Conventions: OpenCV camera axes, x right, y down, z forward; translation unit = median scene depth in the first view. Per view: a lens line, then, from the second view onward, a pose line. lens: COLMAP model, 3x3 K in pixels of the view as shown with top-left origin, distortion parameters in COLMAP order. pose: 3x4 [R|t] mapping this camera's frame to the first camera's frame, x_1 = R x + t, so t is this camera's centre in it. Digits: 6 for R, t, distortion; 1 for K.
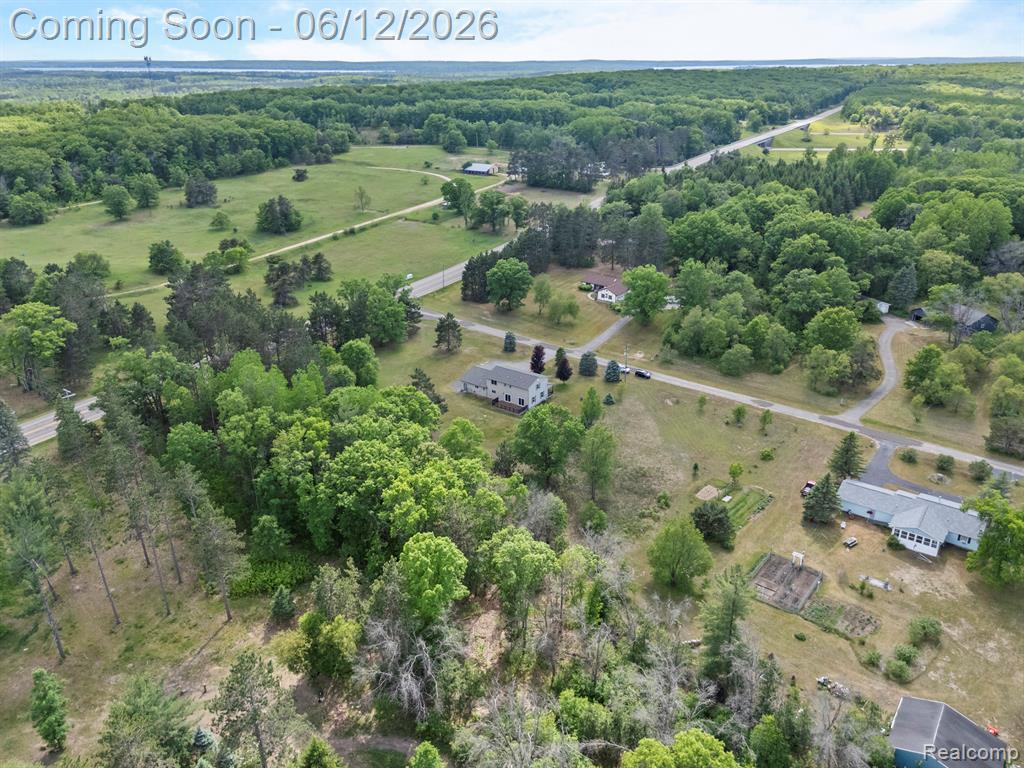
lens RADIAL K [[756.1, 0, 516.3], [0, 756.1, 382.7], [0, 0, 1]] dist [0.044136, -0.030453]
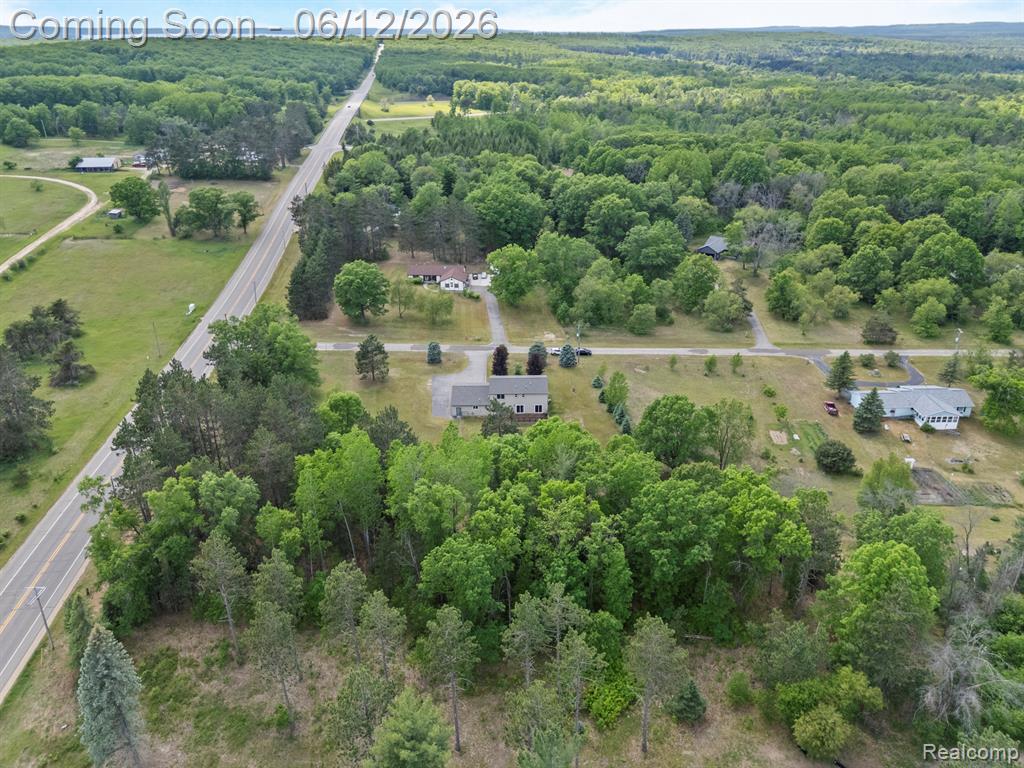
lens RADIAL K [[756.1, 0, 515.0], [0, 756.1, 389.4], [0, 0, 1]] dist [0.044136, -0.030453]
pose [[0.794708, -0.256076, 0.550330, -0.391018], [0.233954, 0.965825, 0.111569, -0.080760], [-0.560093, 0.040087, 0.827459, 0.198105]]
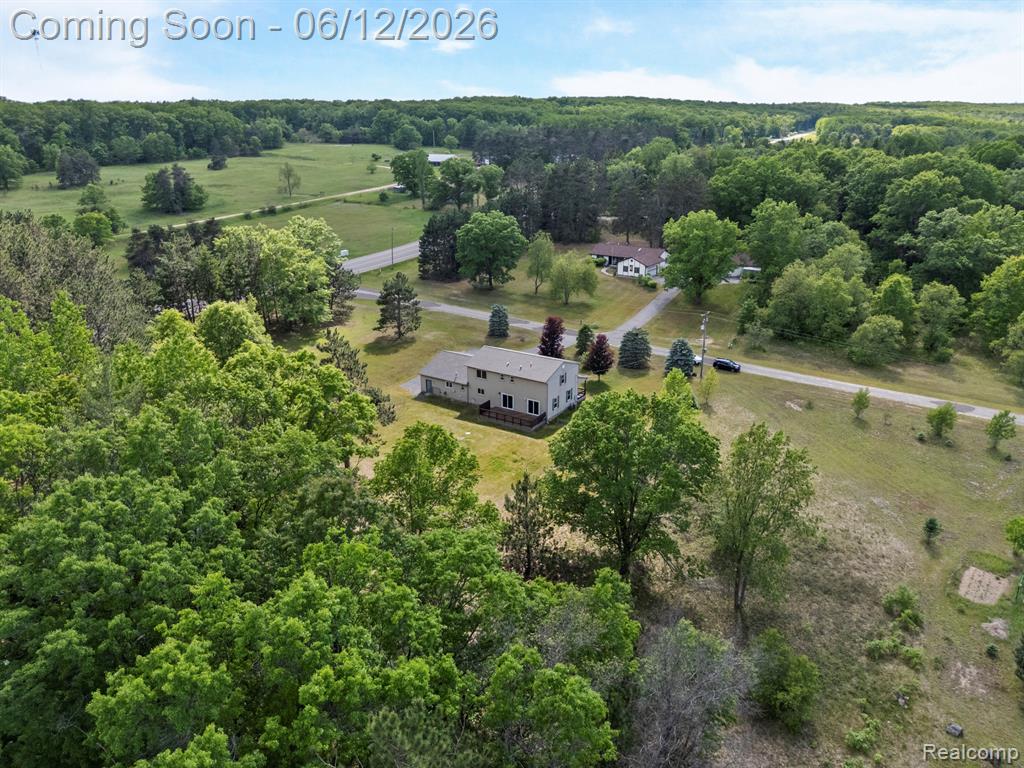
lens RADIAL K [[756.1, 0, 509.0], [0, 756.1, 375.3], [0, 0, 1]] dist [0.044136, -0.030453]
pose [[0.998693, -0.012266, 0.049613, -0.028516], [0.015800, 0.997318, -0.071470, 0.031126], [-0.048603, 0.072161, 0.996208, 0.350565]]
